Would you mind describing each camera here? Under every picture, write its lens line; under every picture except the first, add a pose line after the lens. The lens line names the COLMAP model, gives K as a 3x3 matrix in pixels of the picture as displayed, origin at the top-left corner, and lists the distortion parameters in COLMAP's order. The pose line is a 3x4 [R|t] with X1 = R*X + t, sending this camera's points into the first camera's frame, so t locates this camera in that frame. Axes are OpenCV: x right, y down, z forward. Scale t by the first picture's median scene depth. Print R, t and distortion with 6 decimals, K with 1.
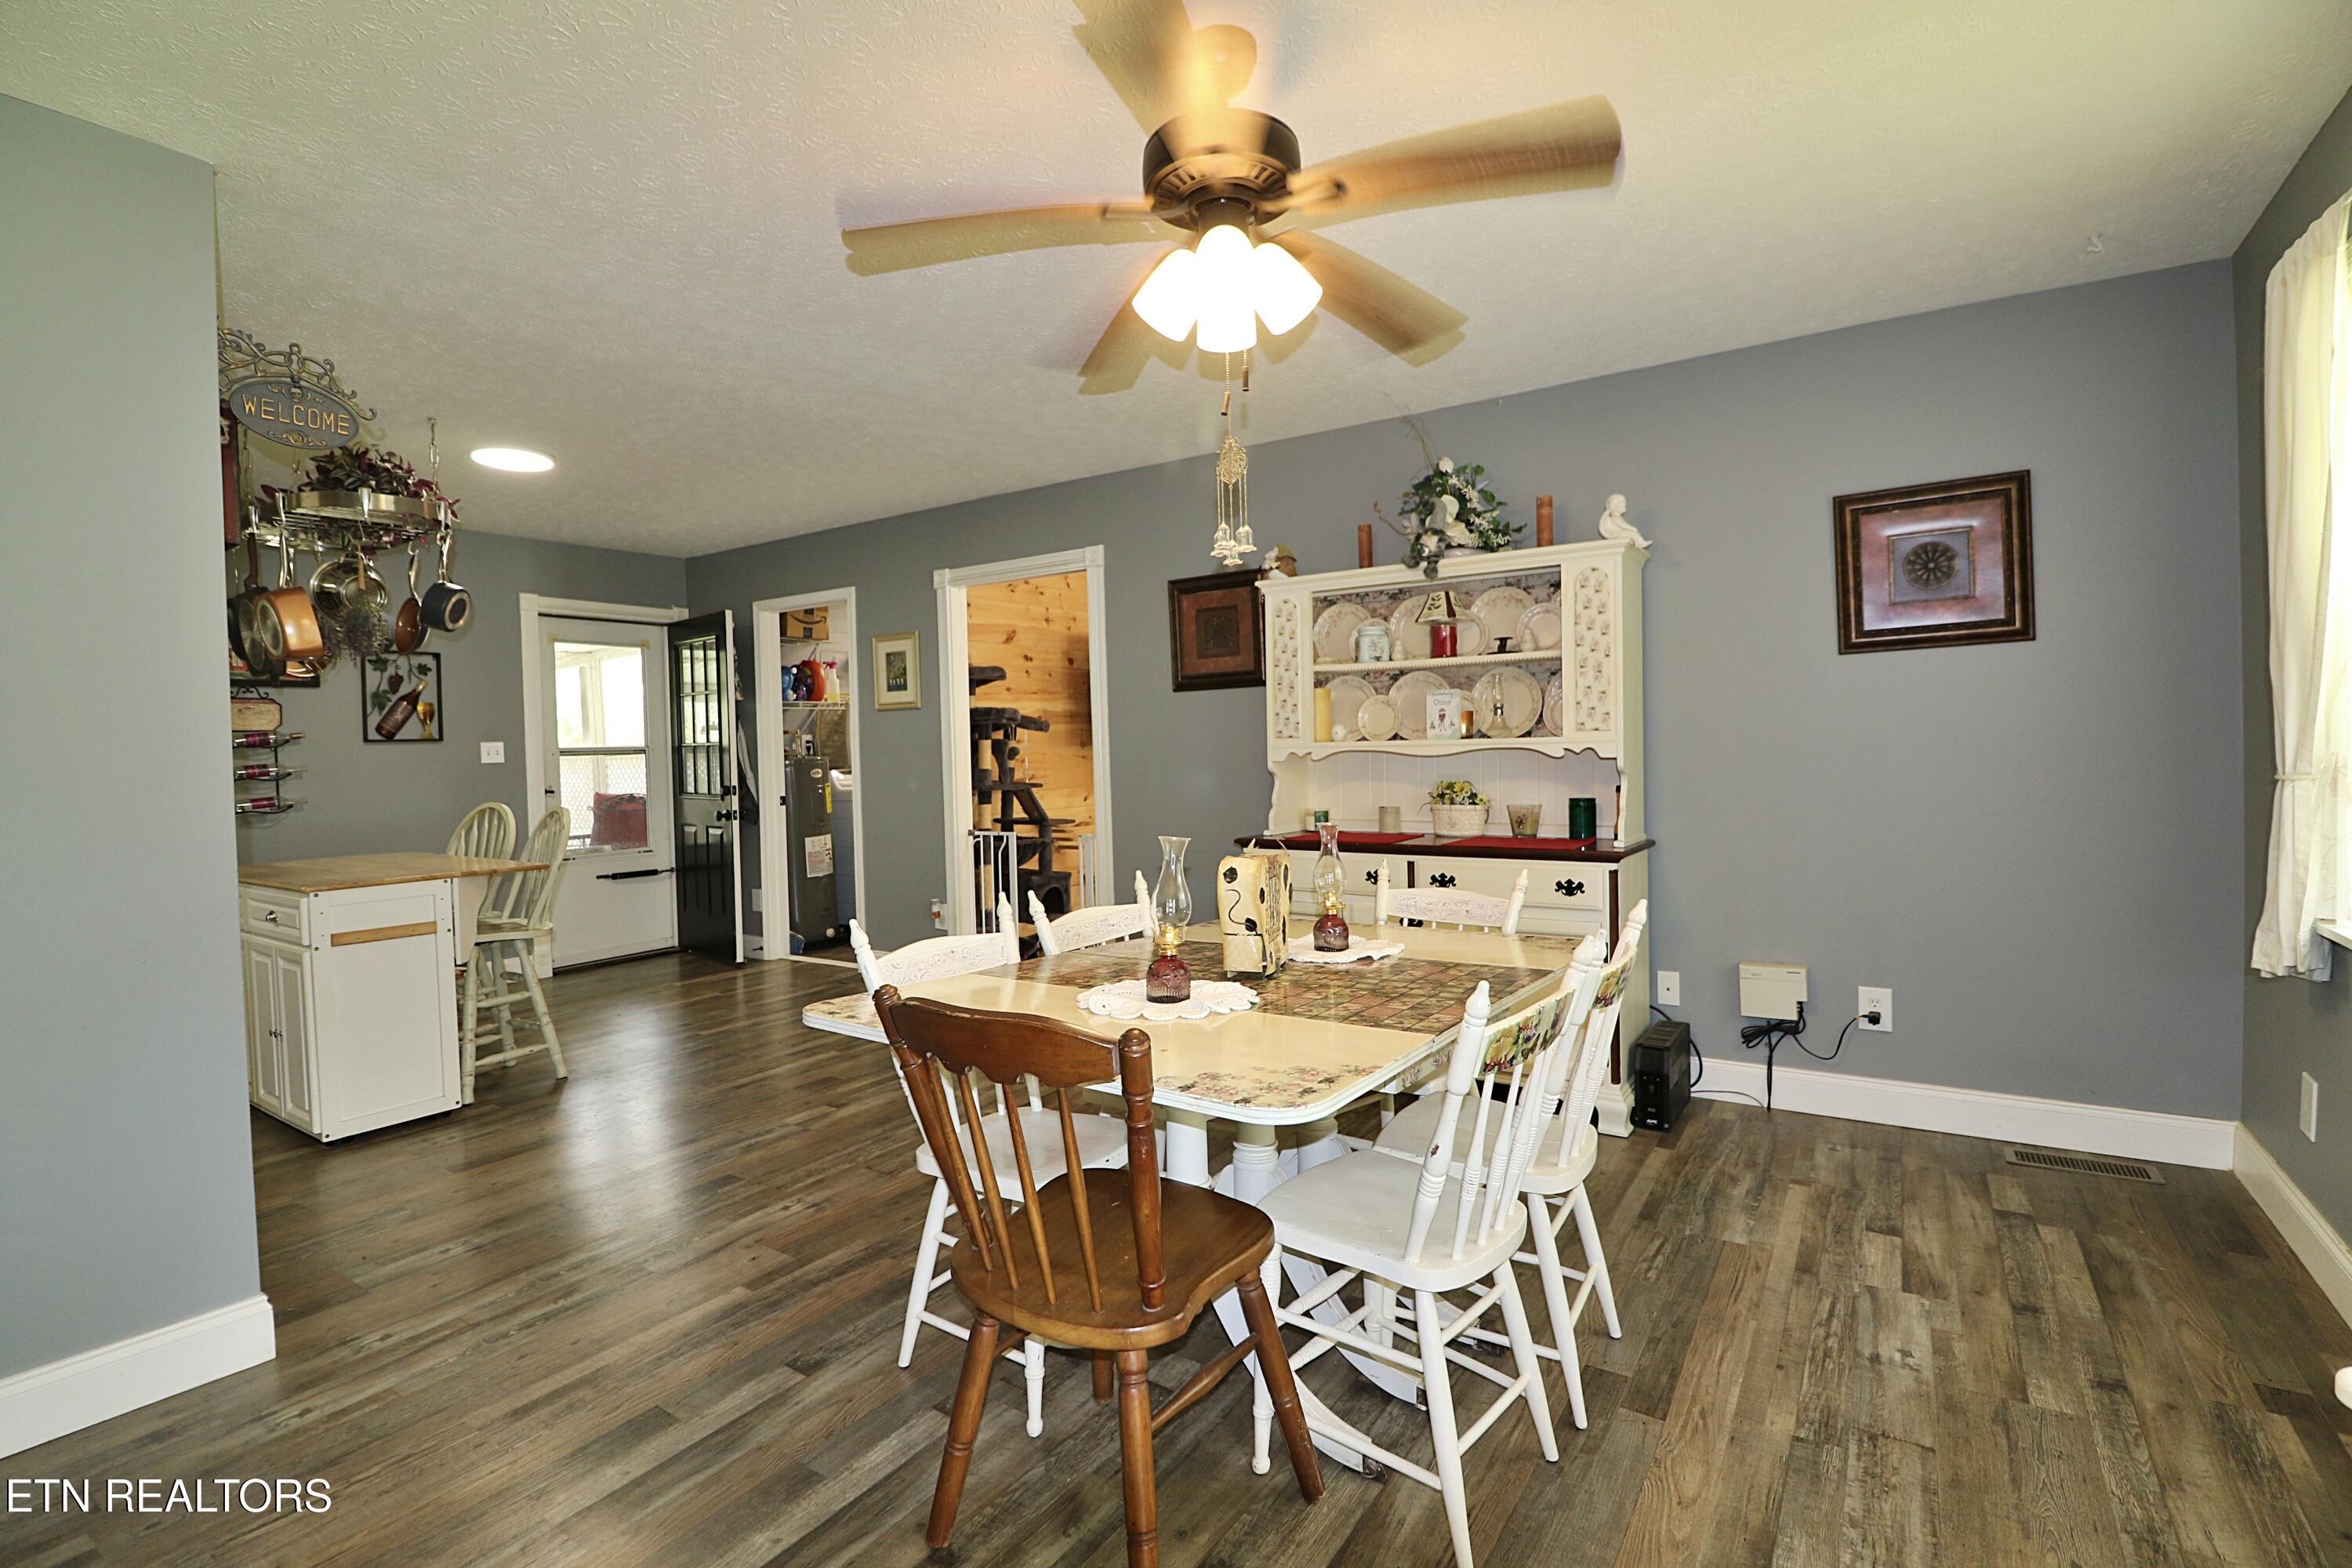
lens RADIAL K [[1078.6, 0, 1176.2], [0, 1078.6, 762.4], [0, 0, 1]] dist [0.001371, -0.013761]
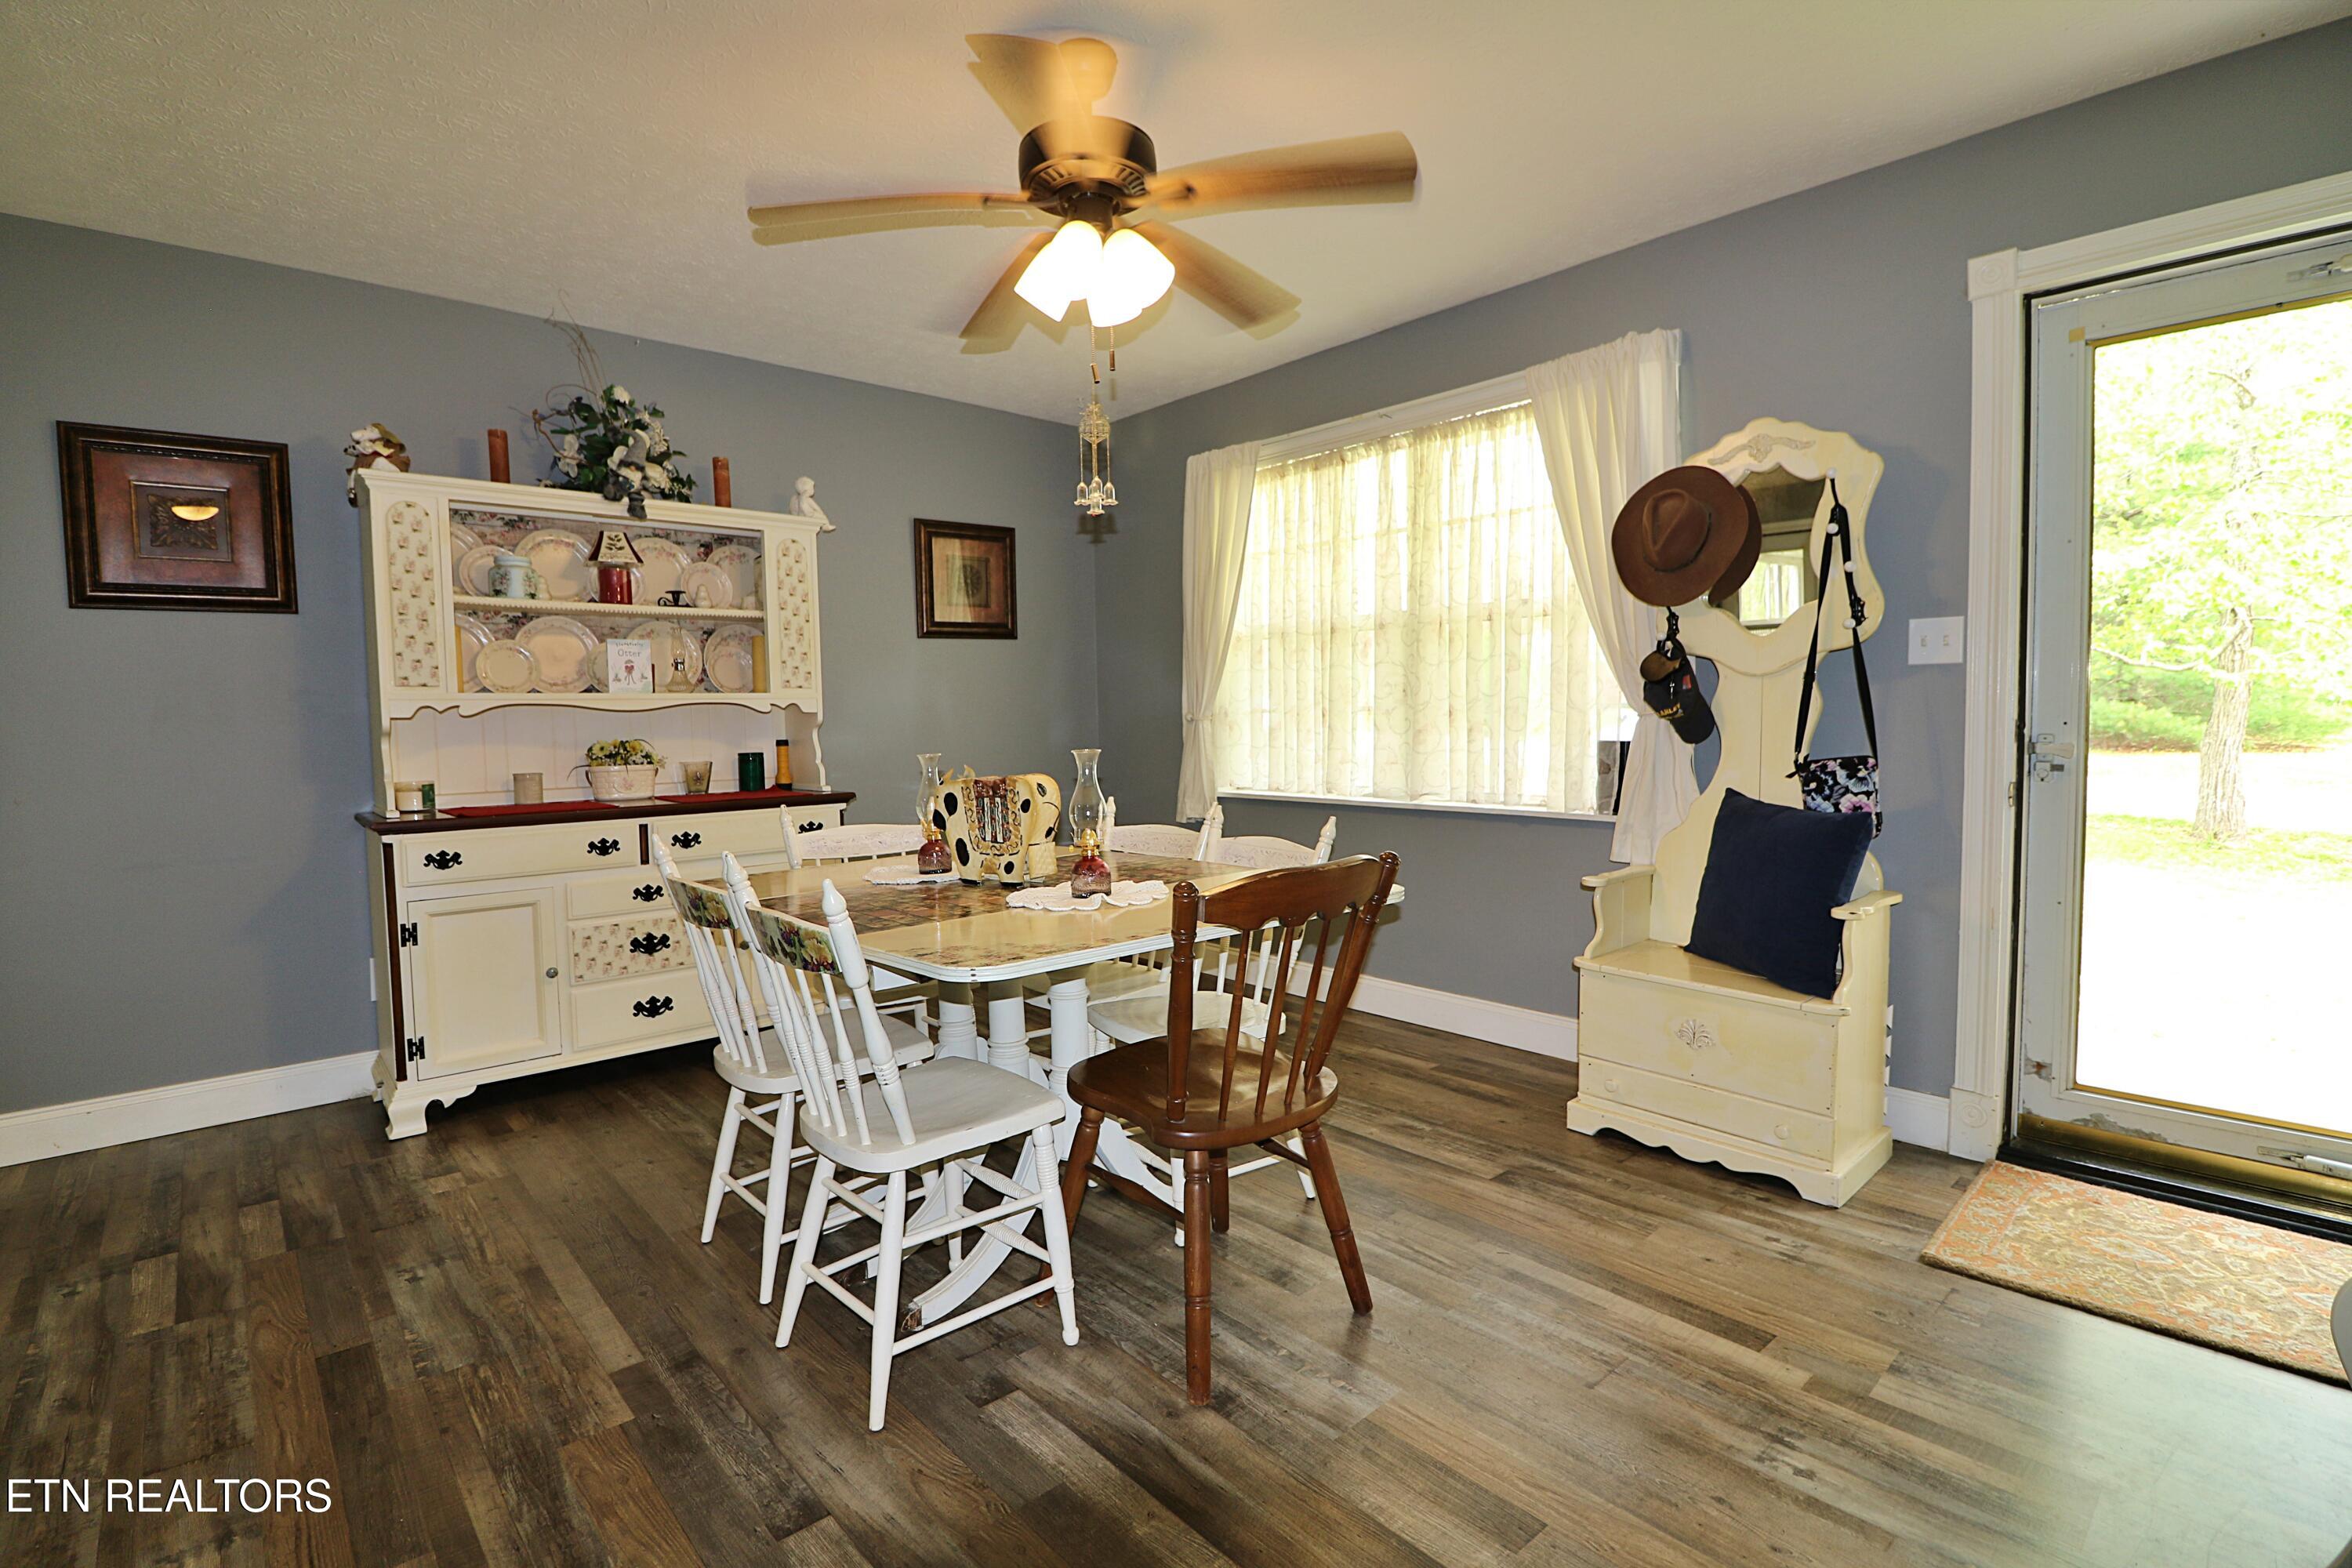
lens RADIAL K [[1078.6, 0, 1176.2], [0, 1078.6, 762.4], [0, 0, 1]] dist [0.001371, -0.013761]
pose [[0.241263, -0.024236, 0.970157, -0.578708], [0.026056, 0.999489, 0.018489, 0.035408], [-0.970110, 0.020817, 0.241771, 0.355197]]
